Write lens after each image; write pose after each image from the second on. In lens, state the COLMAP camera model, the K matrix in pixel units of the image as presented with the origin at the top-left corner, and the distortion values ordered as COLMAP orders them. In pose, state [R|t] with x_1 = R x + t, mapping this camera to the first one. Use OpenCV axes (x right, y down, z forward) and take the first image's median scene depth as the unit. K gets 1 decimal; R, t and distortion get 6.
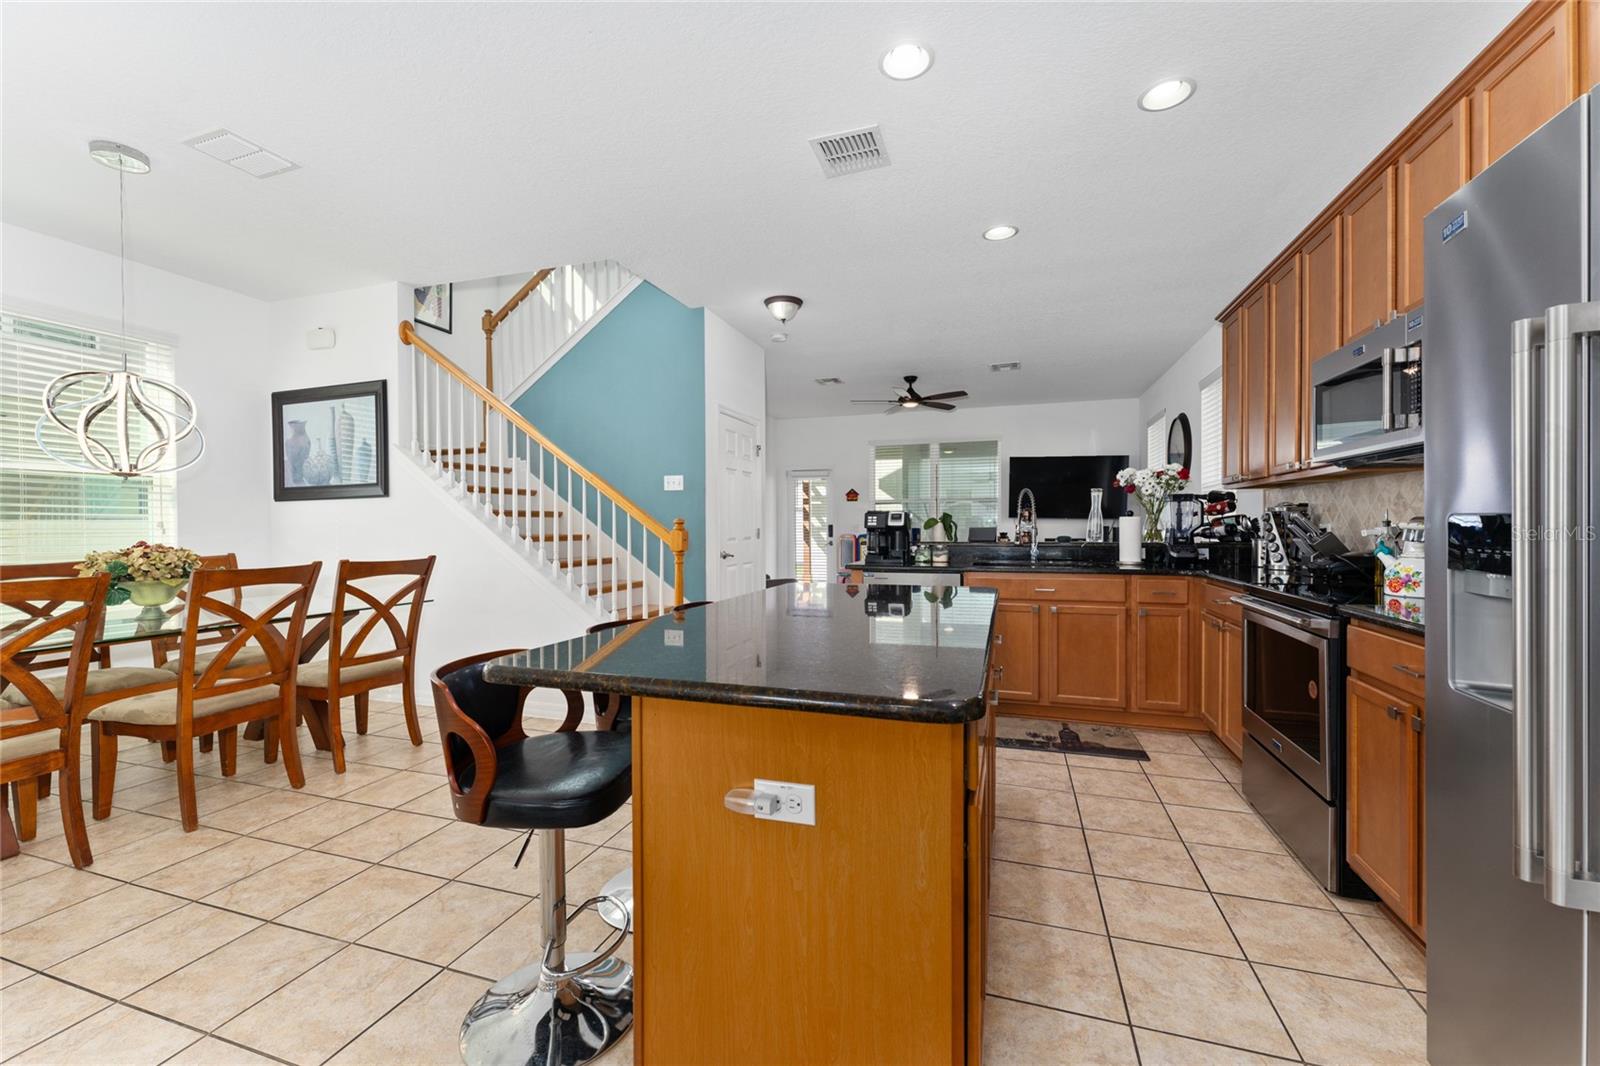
lens RADIAL K [[639.4, 0, 801.4], [0, 639.4, 527.7], [0, 0, 1]] dist [0.001274, 0.000605]
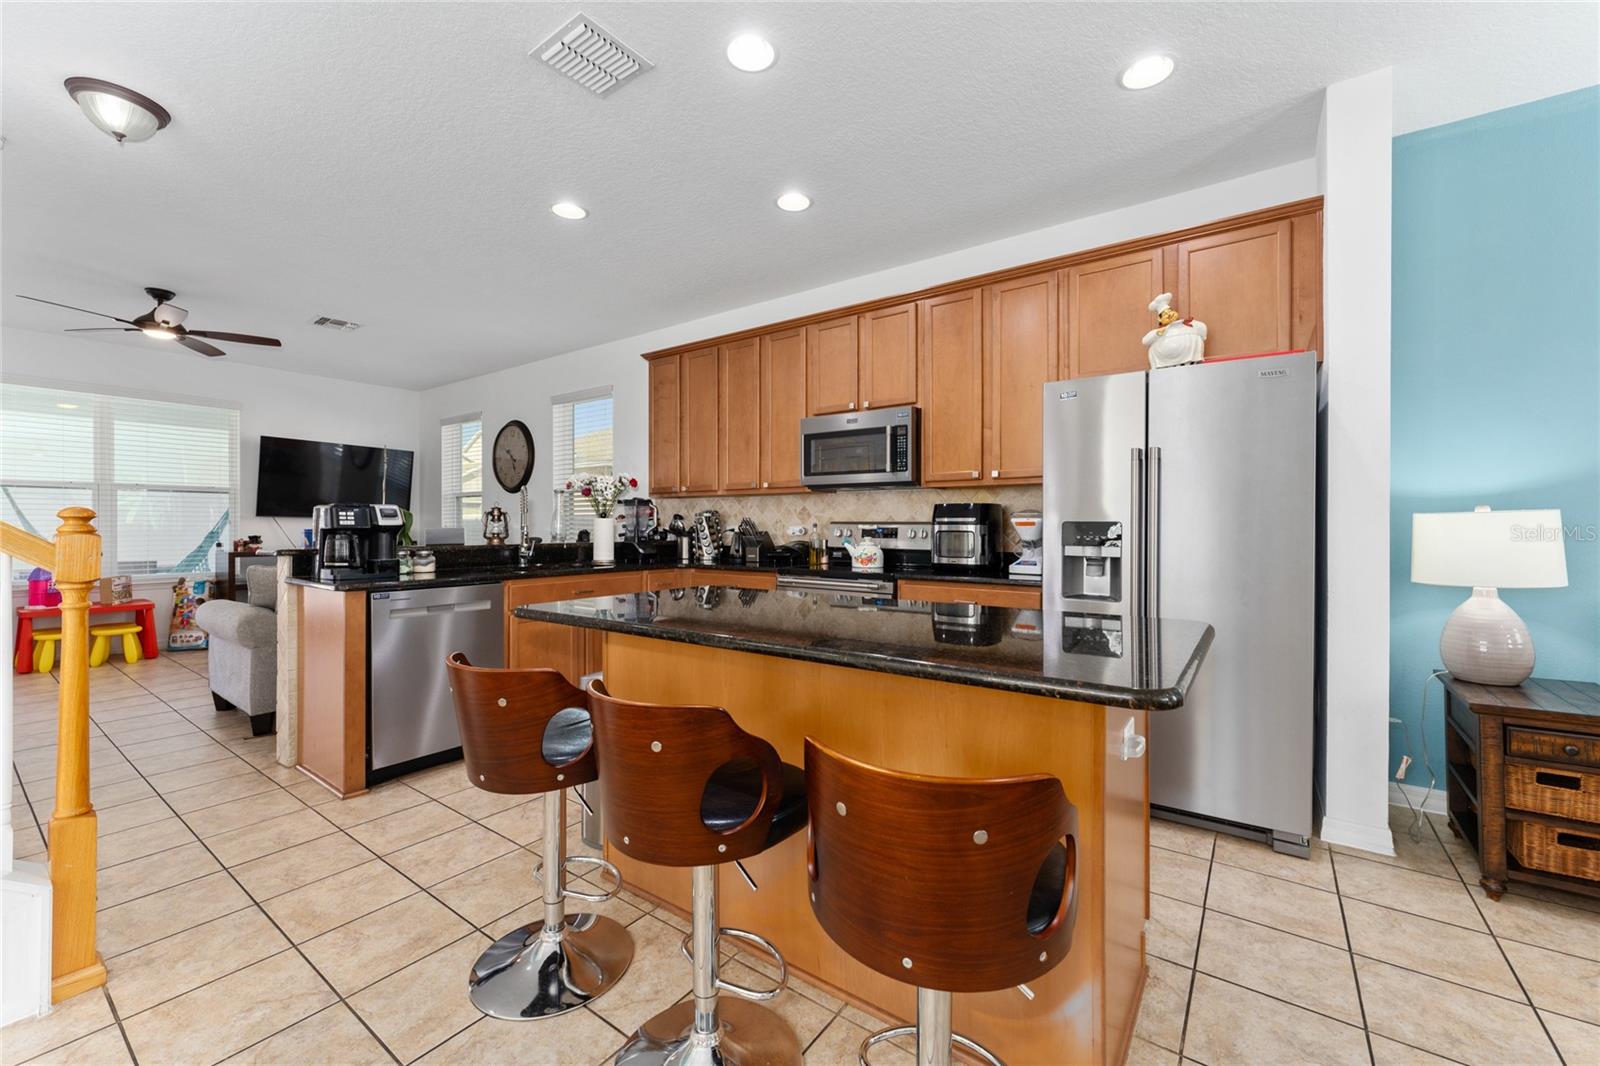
lens RADIAL K [[639.4, 0, 801.4], [0, 639.4, 527.7], [0, 0, 1]] dist [0.001274, 0.000605]
pose [[0.307912, 0.000101, 0.951415, -0.404041], [0.003416, 0.999993, -0.001211, 0.001458], [-0.951409, 0.003623, 0.307910, 0.342358]]
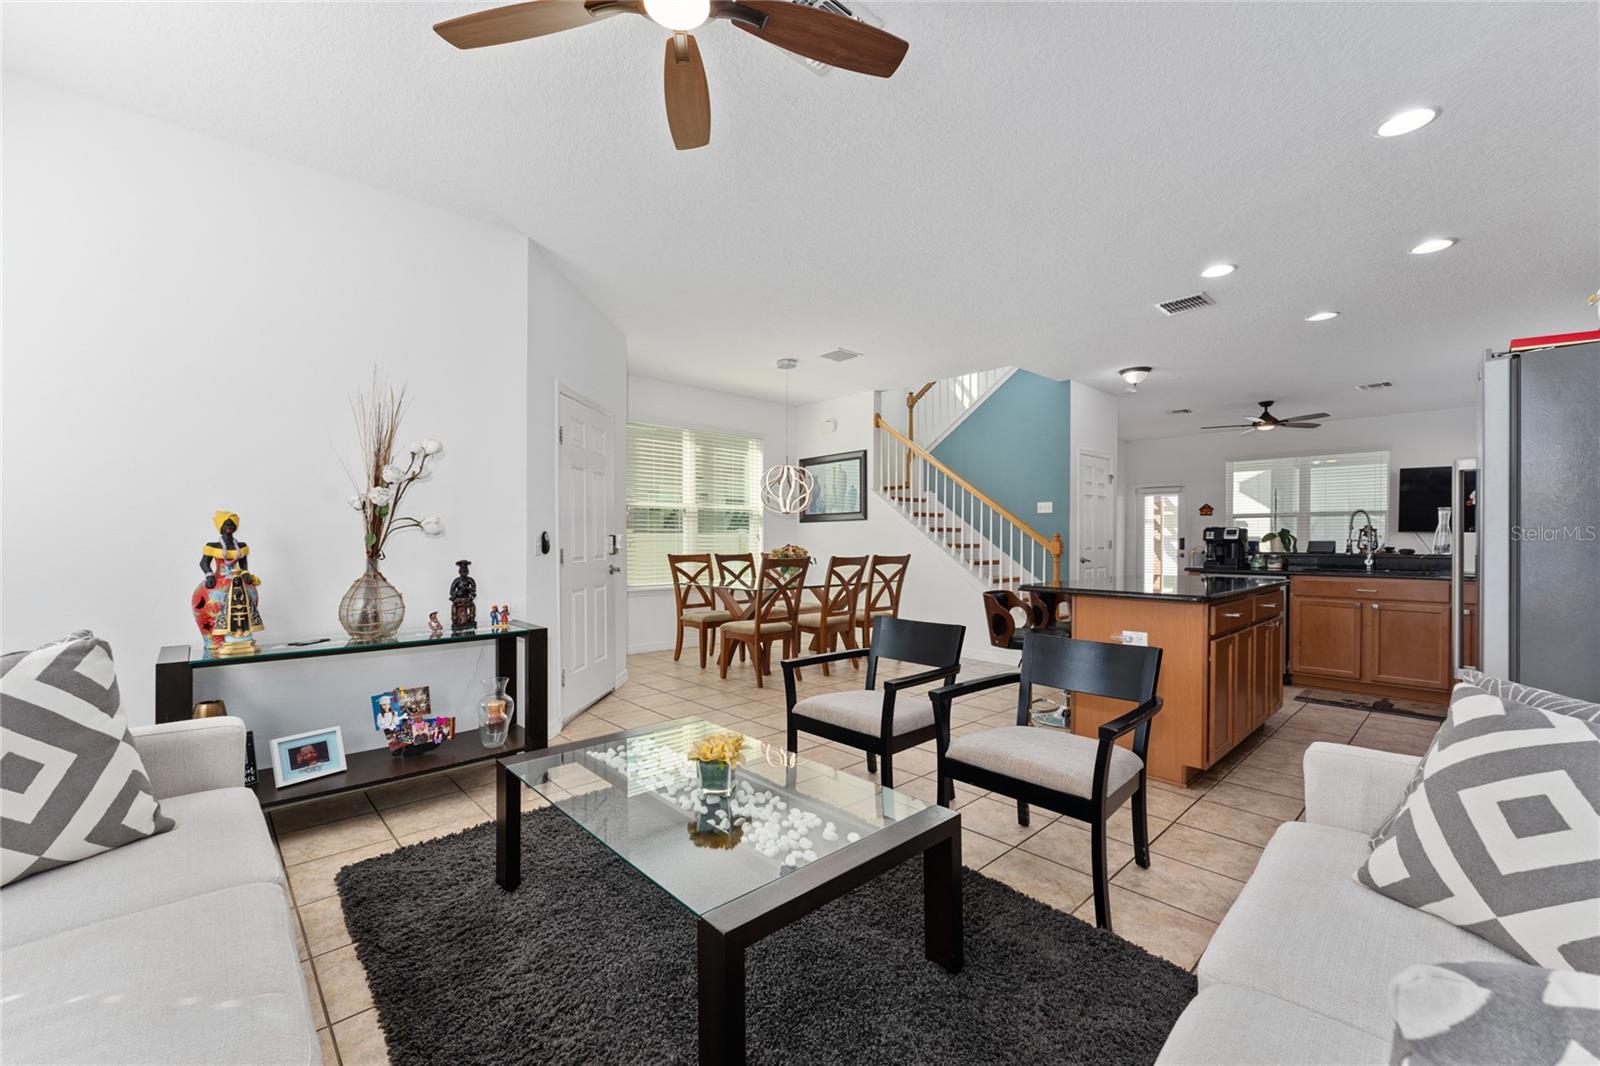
lens RADIAL K [[646.5, 0, 799.1], [0, 646.5, 544.9], [0, 0, 1]] dist [0.001161, 0.000133]
pose [[0.876642, 0.010870, -0.481021, 0.011393], [-0.007154, 0.999929, 0.009558, 0.002478], [0.481091, -0.004938, 0.876657, -0.581669]]
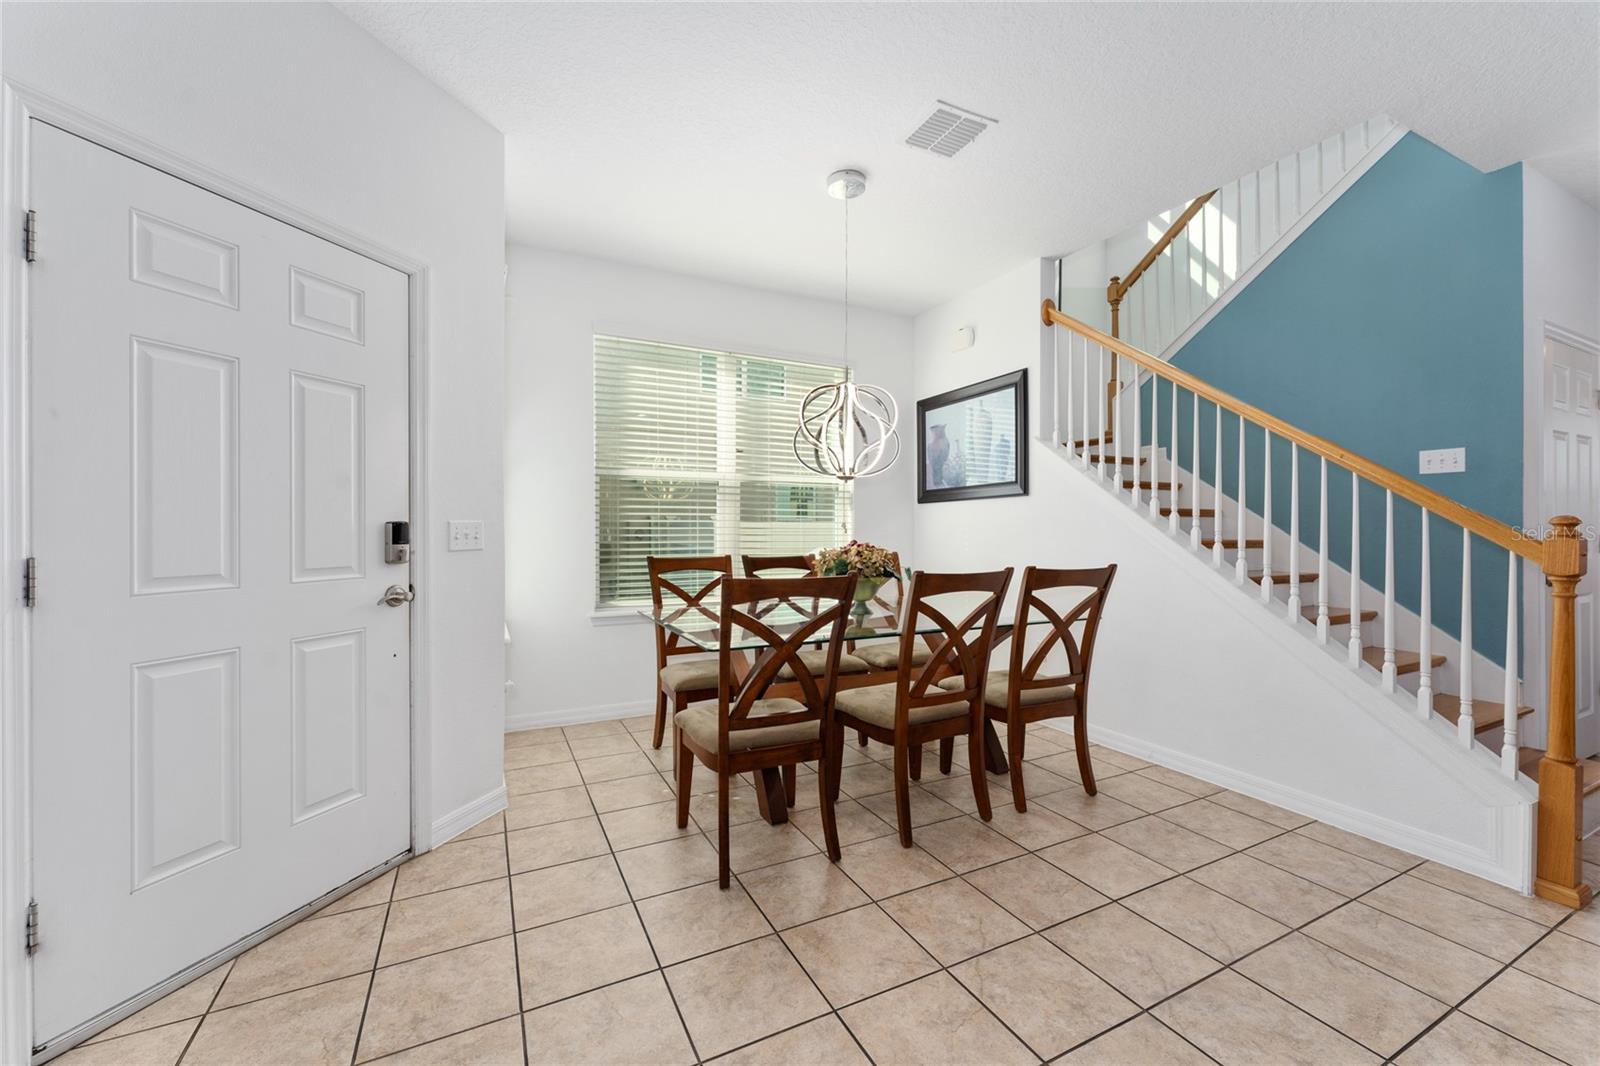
lens RADIAL K [[639.4, 0, 801.4], [0, 639.4, 527.7], [0, 0, 1]] dist [0.001274, 0.000605]
pose [[0.707528, 0.004774, -0.706669, -0.236097], [-0.007994, 0.999967, -0.001248, 0.001644], [0.706640, 0.006532, 0.707543, 0.128392]]
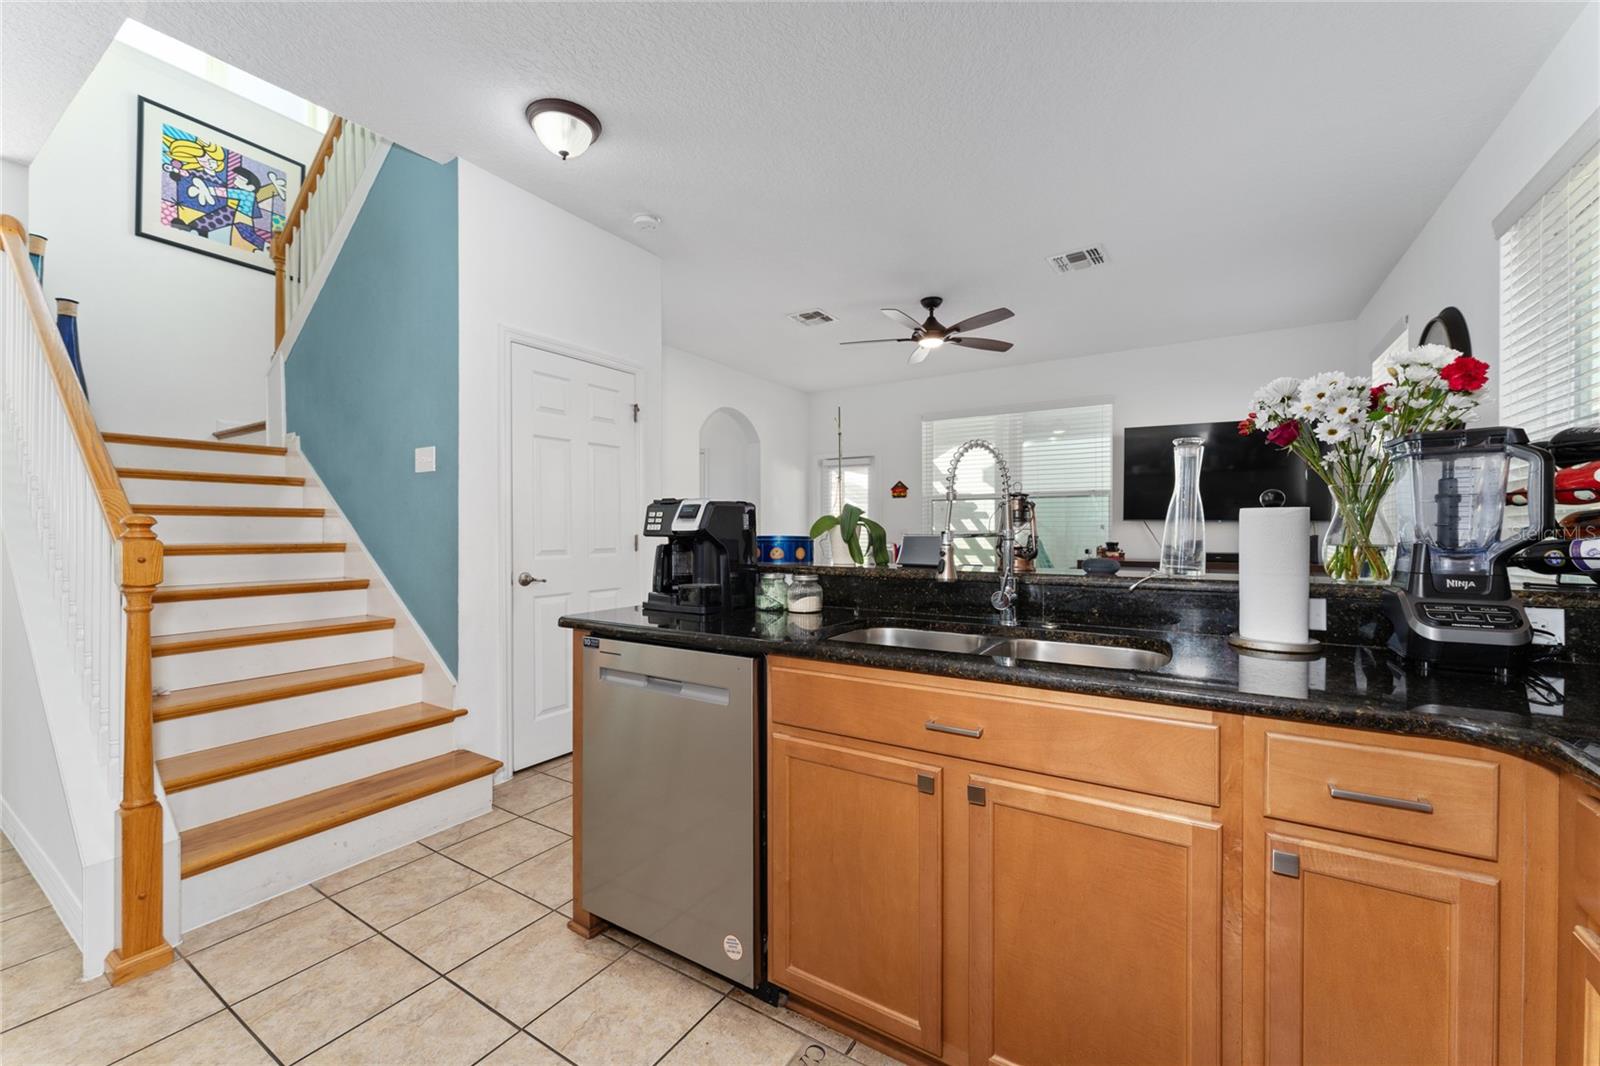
lens RADIAL K [[637.4, 0, 802.6], [0, 637.4, 535.4], [0, 0, 1]] dist [0.000938, 0.000067]
pose [[0.969870, 0.004587, -0.243578, 0.344049], [-0.003709, 0.999985, 0.004060, -0.002708], [0.243593, -0.003034, 0.969873, 0.592736]]
